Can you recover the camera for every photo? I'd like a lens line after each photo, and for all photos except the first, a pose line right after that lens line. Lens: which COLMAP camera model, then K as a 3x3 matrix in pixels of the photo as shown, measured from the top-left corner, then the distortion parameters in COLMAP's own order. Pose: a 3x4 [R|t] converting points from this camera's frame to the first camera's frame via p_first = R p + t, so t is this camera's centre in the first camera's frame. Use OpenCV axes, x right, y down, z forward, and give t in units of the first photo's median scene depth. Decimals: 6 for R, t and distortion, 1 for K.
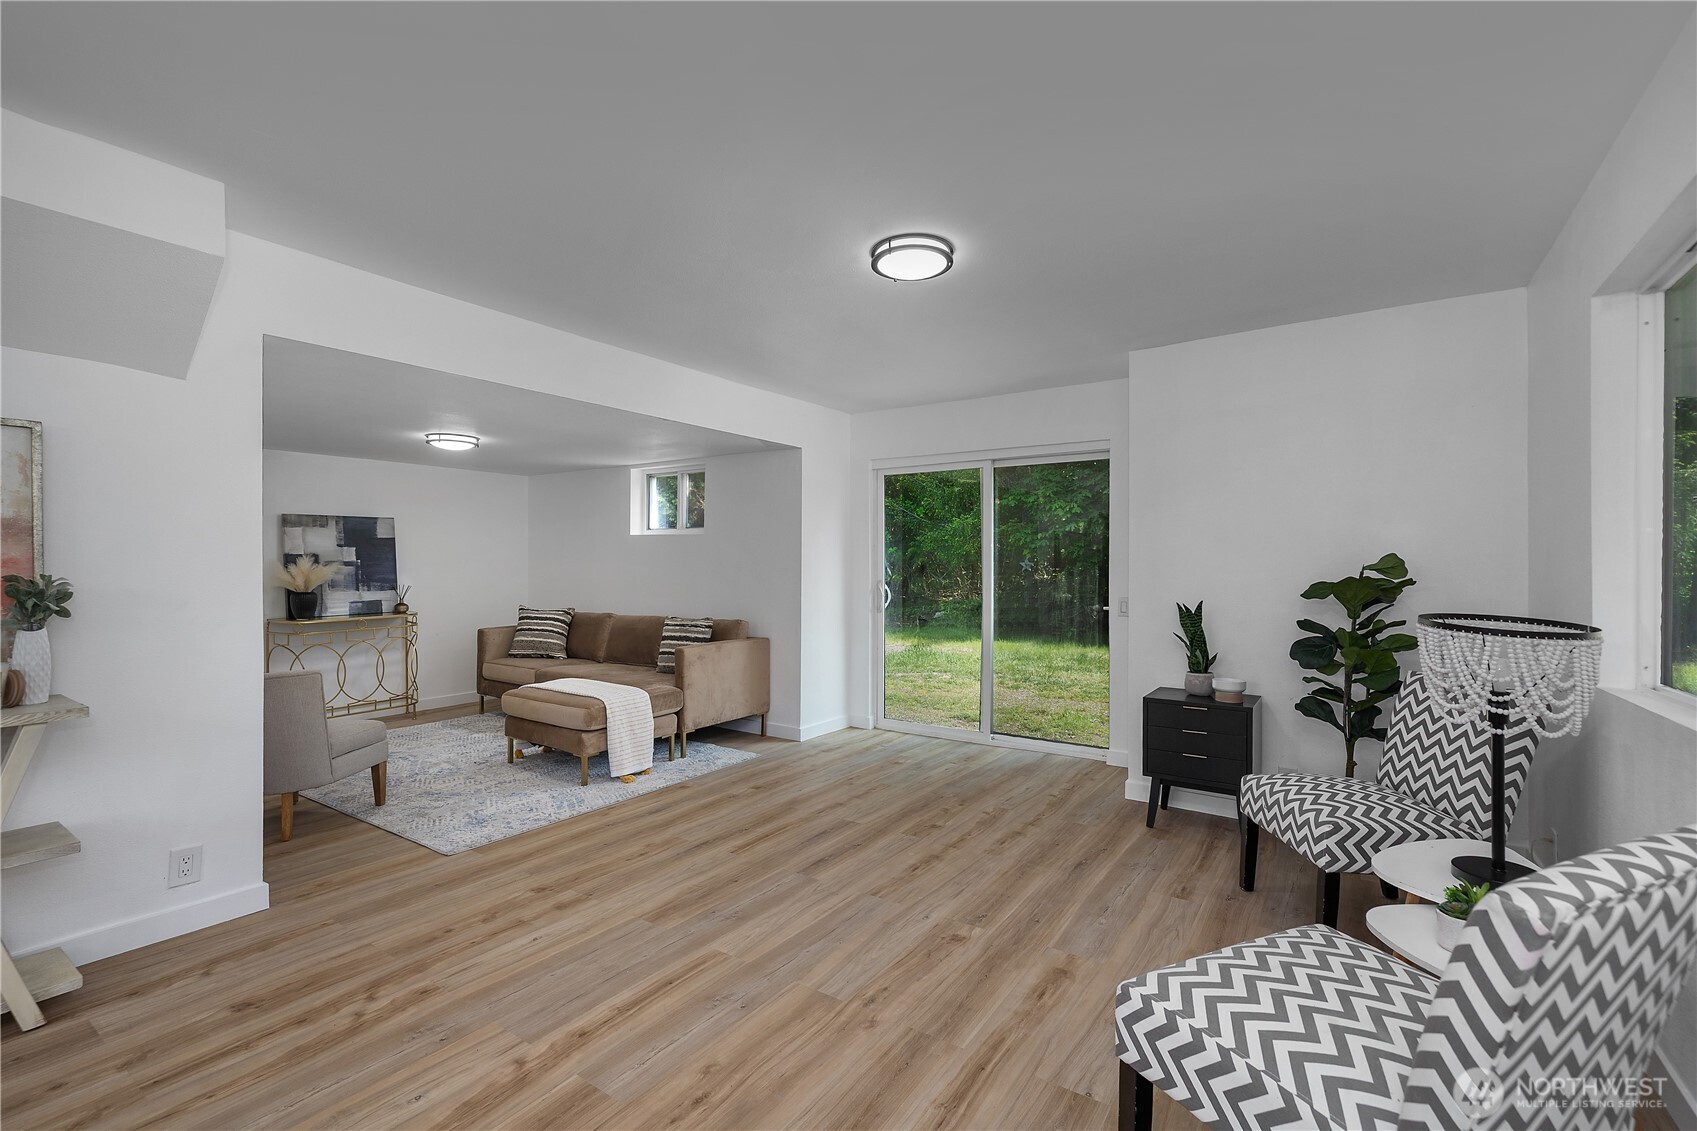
lens RADIAL K [[745.9, 0, 852.3], [0, 745.9, 566.6], [0, 0, 1]] dist [-0.002330, 0.000422]
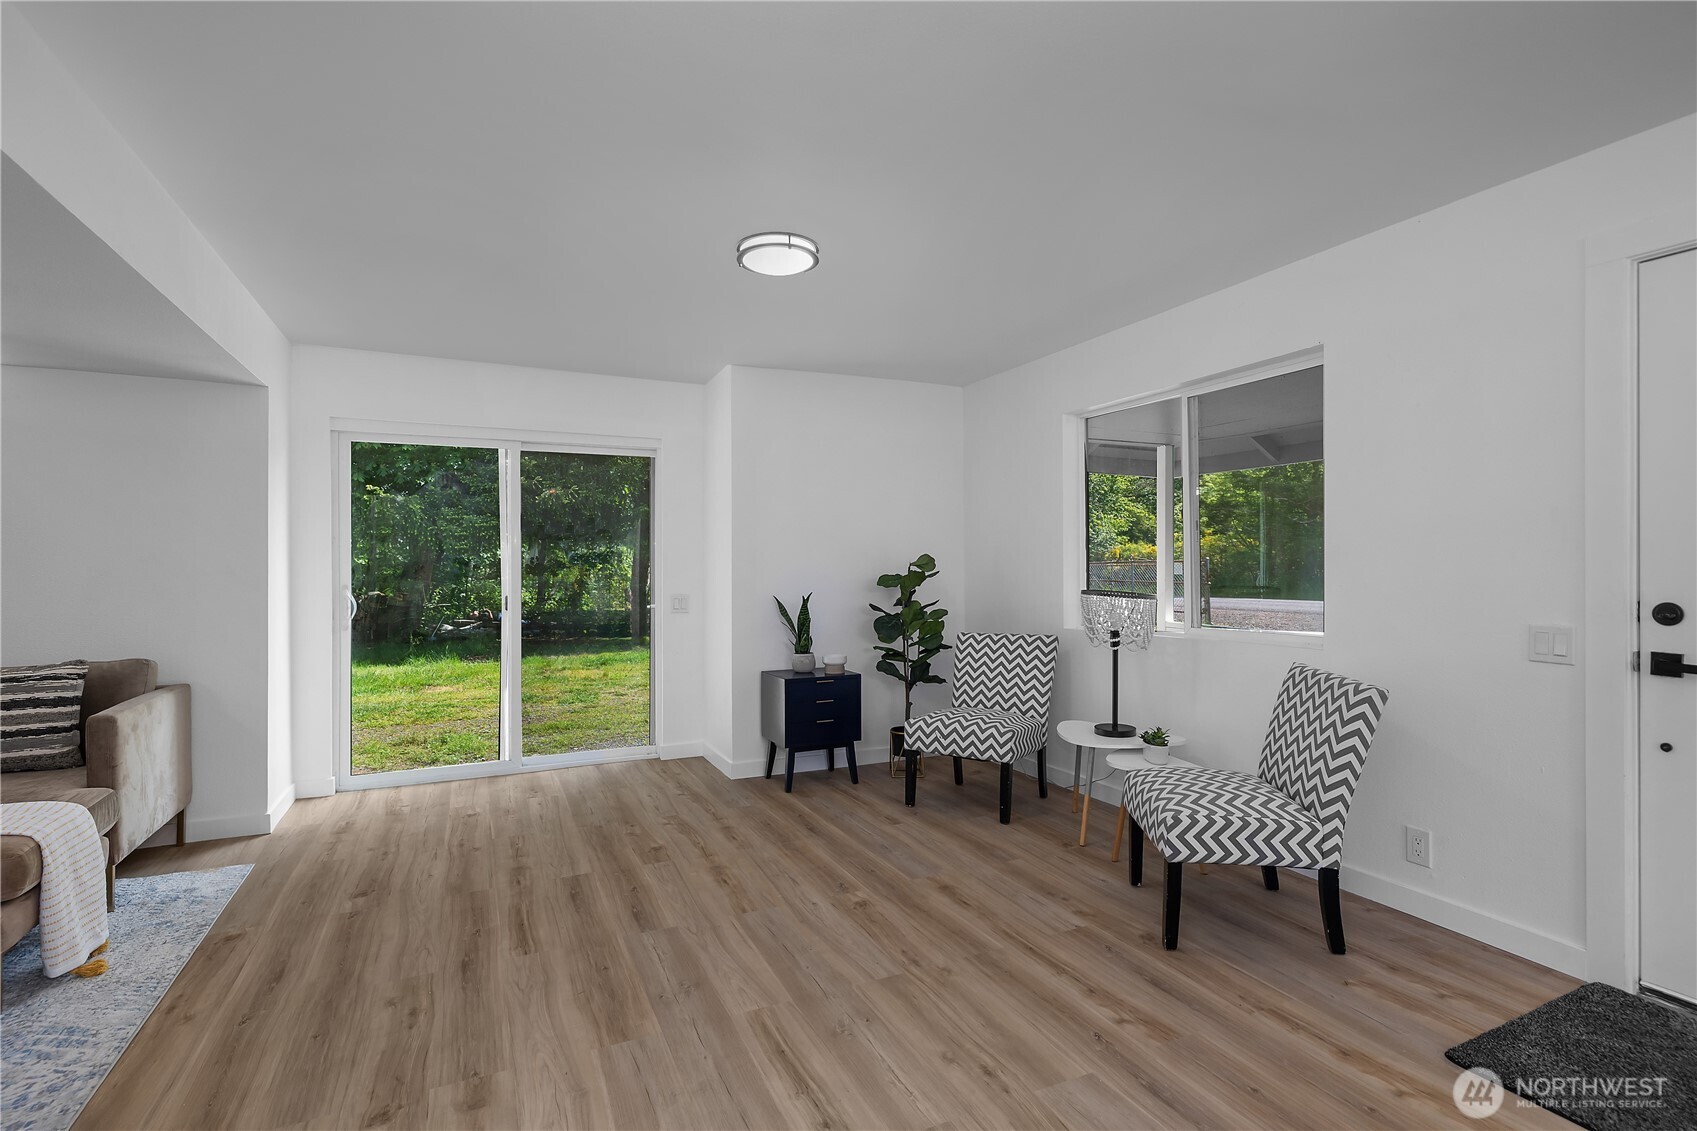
lens RADIAL K [[809.2, 0, 855.2], [0, 809.2, 564.7], [0, 0, 1]] dist [-0.011859, 0.001903]
pose [[0.502620, -0.004230, 0.864497, -0.631937], [0.007455, 0.999972, 0.000559, 0.000967], [-0.864475, 0.006164, 0.502638, 0.292935]]
